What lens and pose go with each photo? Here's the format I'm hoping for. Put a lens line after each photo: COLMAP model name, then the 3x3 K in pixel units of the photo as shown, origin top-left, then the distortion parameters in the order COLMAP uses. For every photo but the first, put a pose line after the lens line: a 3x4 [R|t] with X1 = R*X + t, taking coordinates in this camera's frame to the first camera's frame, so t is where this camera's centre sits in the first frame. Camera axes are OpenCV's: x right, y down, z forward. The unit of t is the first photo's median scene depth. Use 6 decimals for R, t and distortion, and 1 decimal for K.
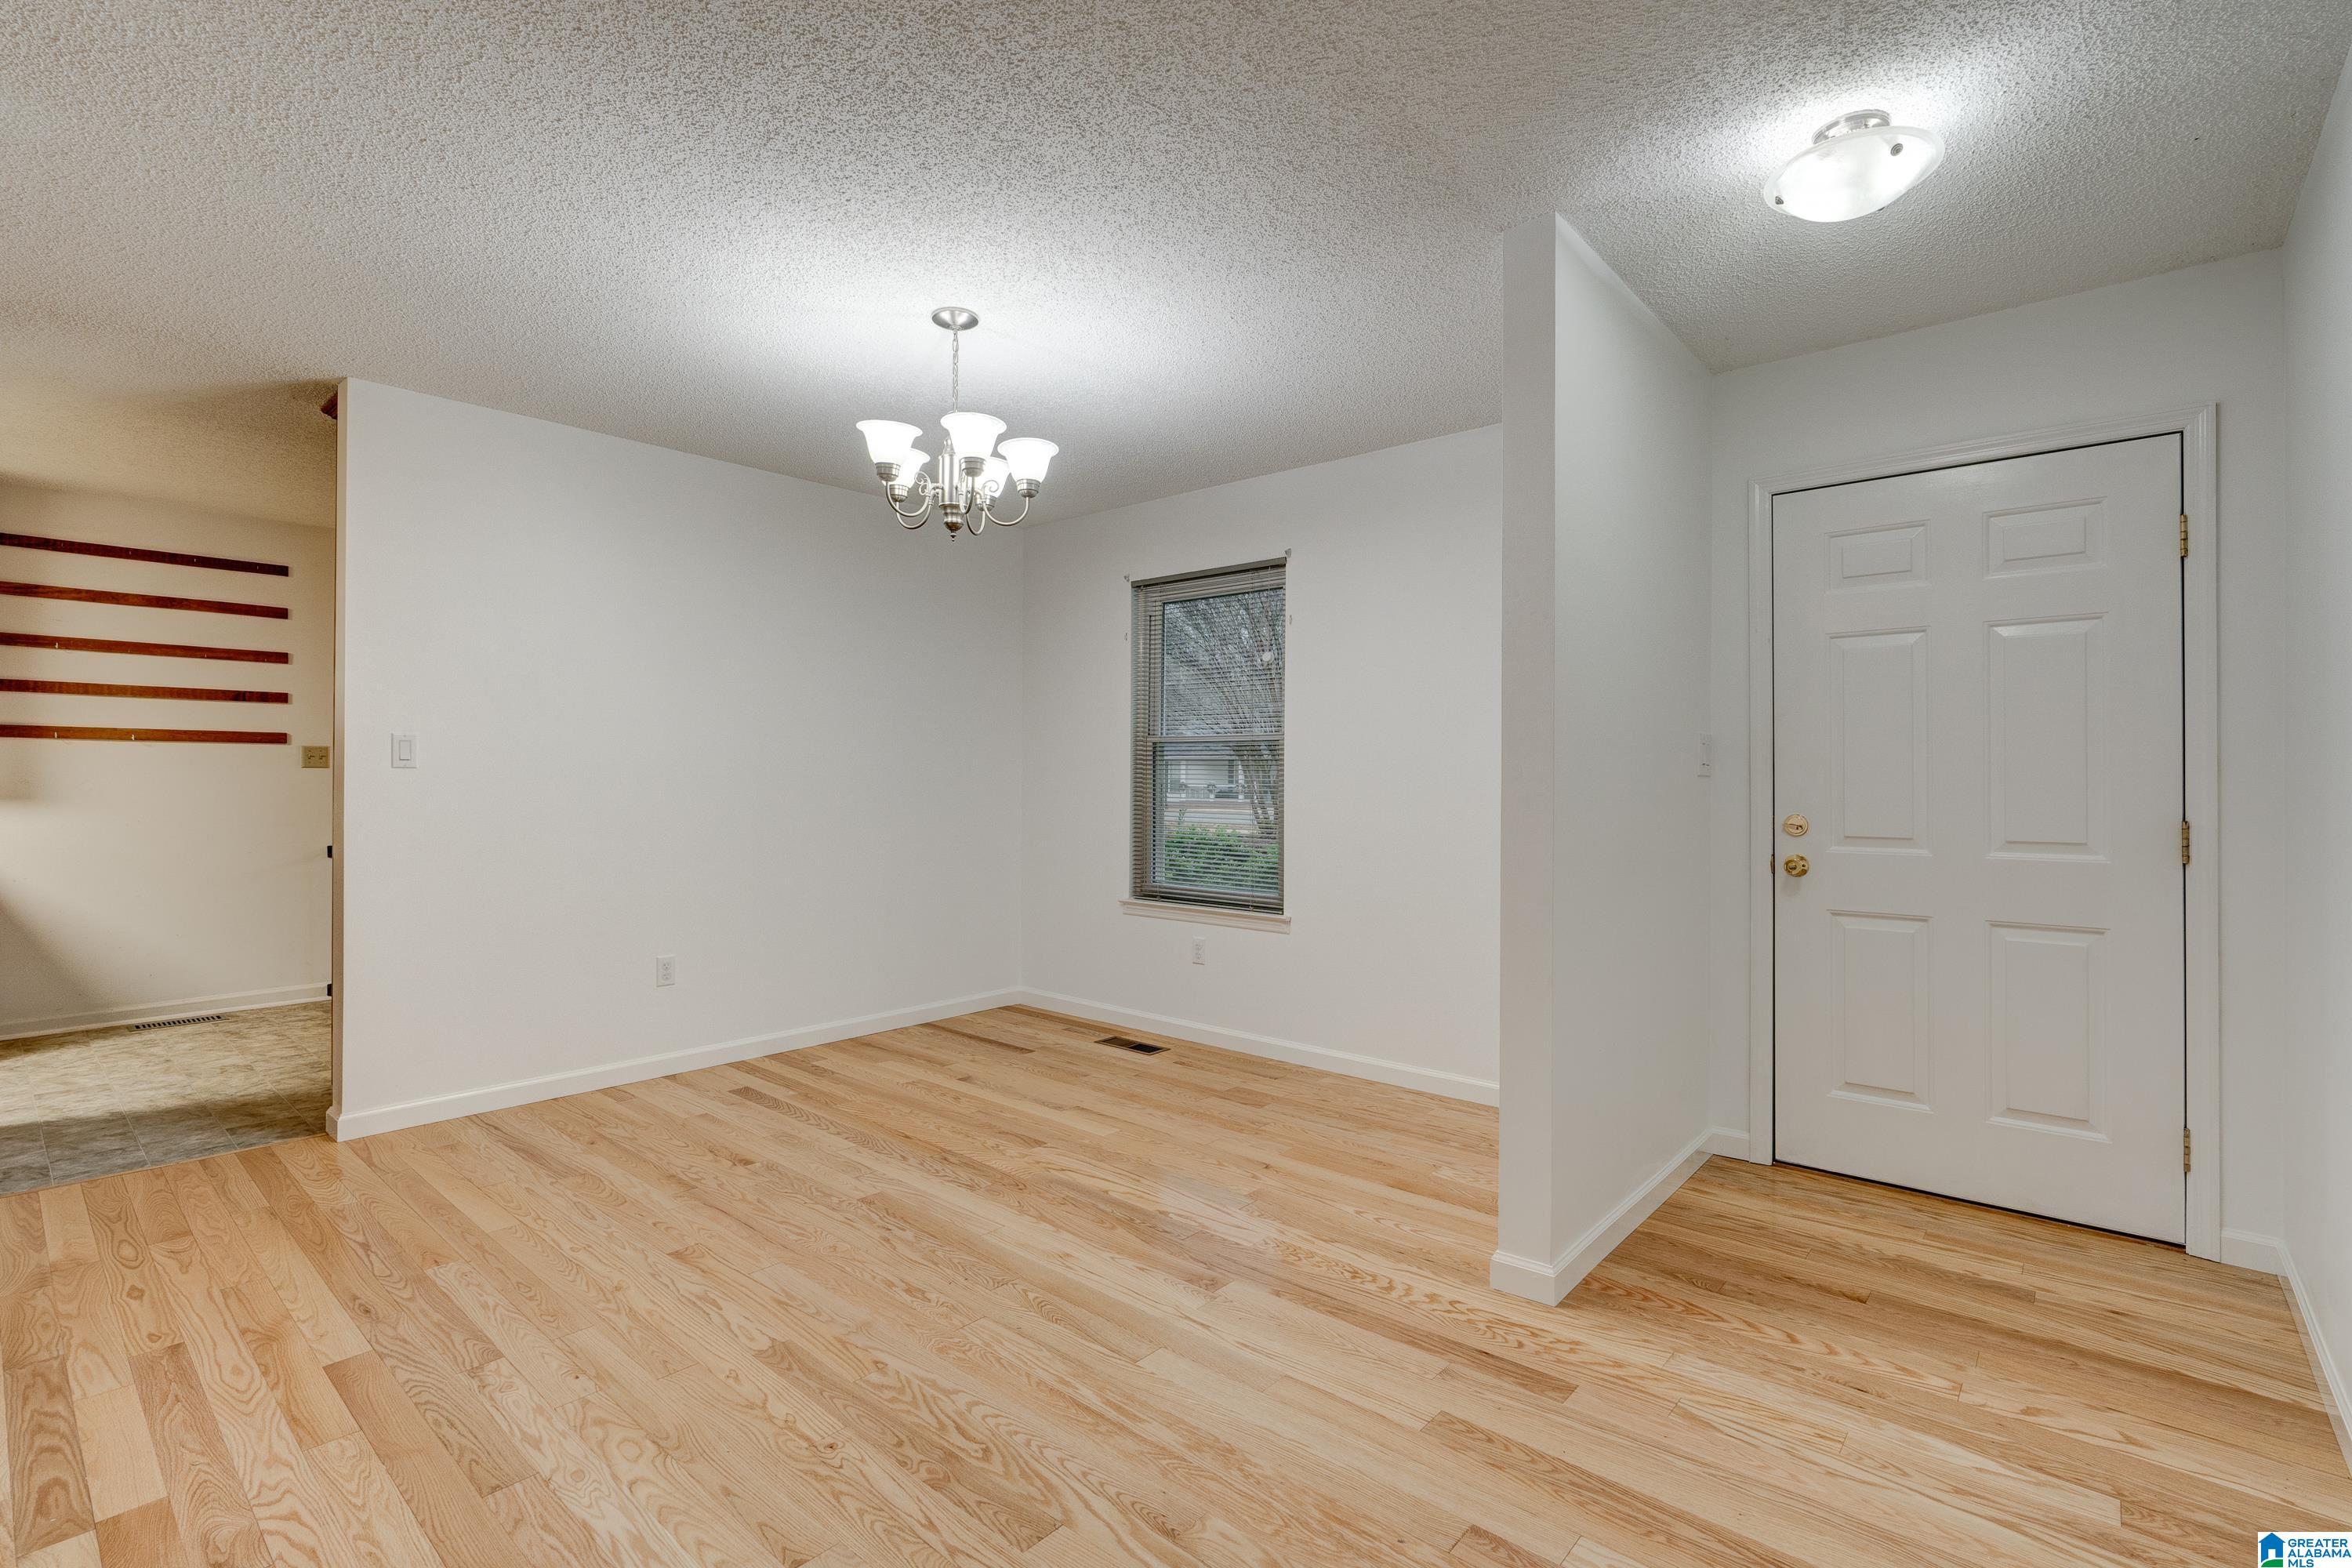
lens RADIAL K [[1083.0, 0, 1175.7], [0, 1083.0, 773.9], [0, 0, 1]] dist [0.000392, 0.000612]
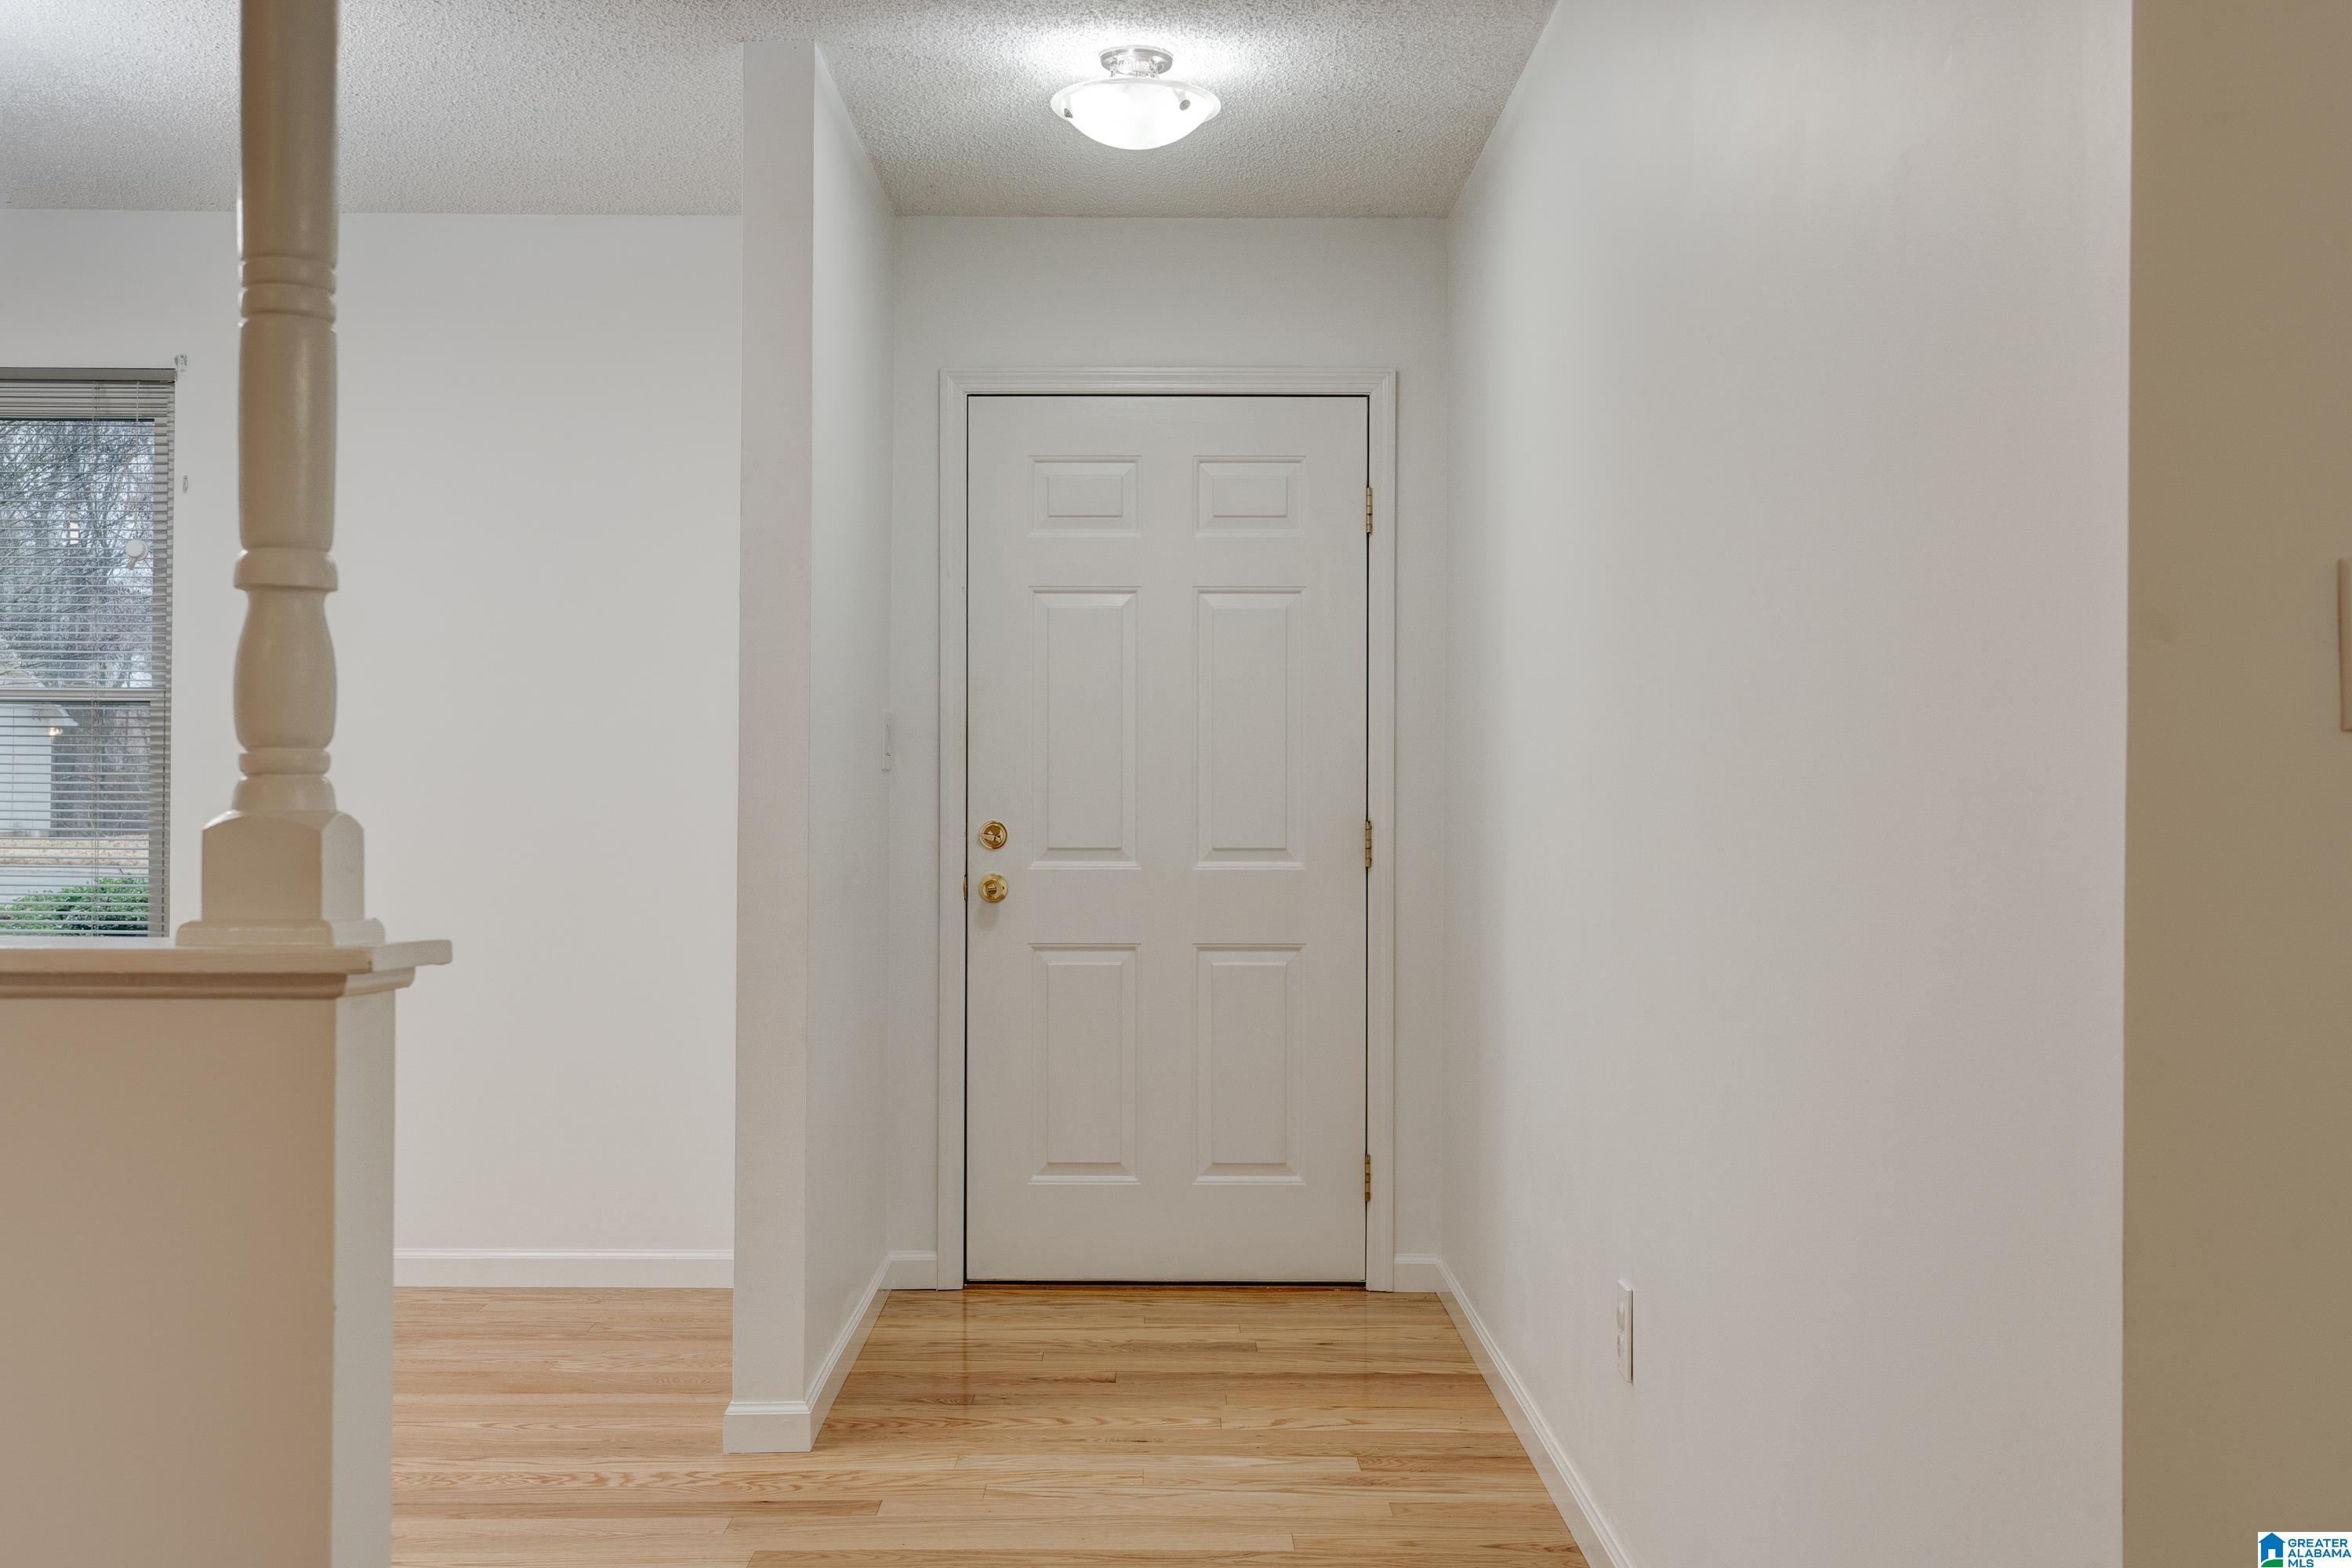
lens RADIAL K [[2391.4, 0, 1176.0], [0, 2391.4, 784.0], [0, 0, 1]] dist [0.055245, 0.000865]
pose [[0.753100, -0.001105, 0.657905, -0.564154], [-0.005854, 0.999948, 0.008381, -0.004320], [-0.657880, -0.010163, 0.753054, -0.451045]]
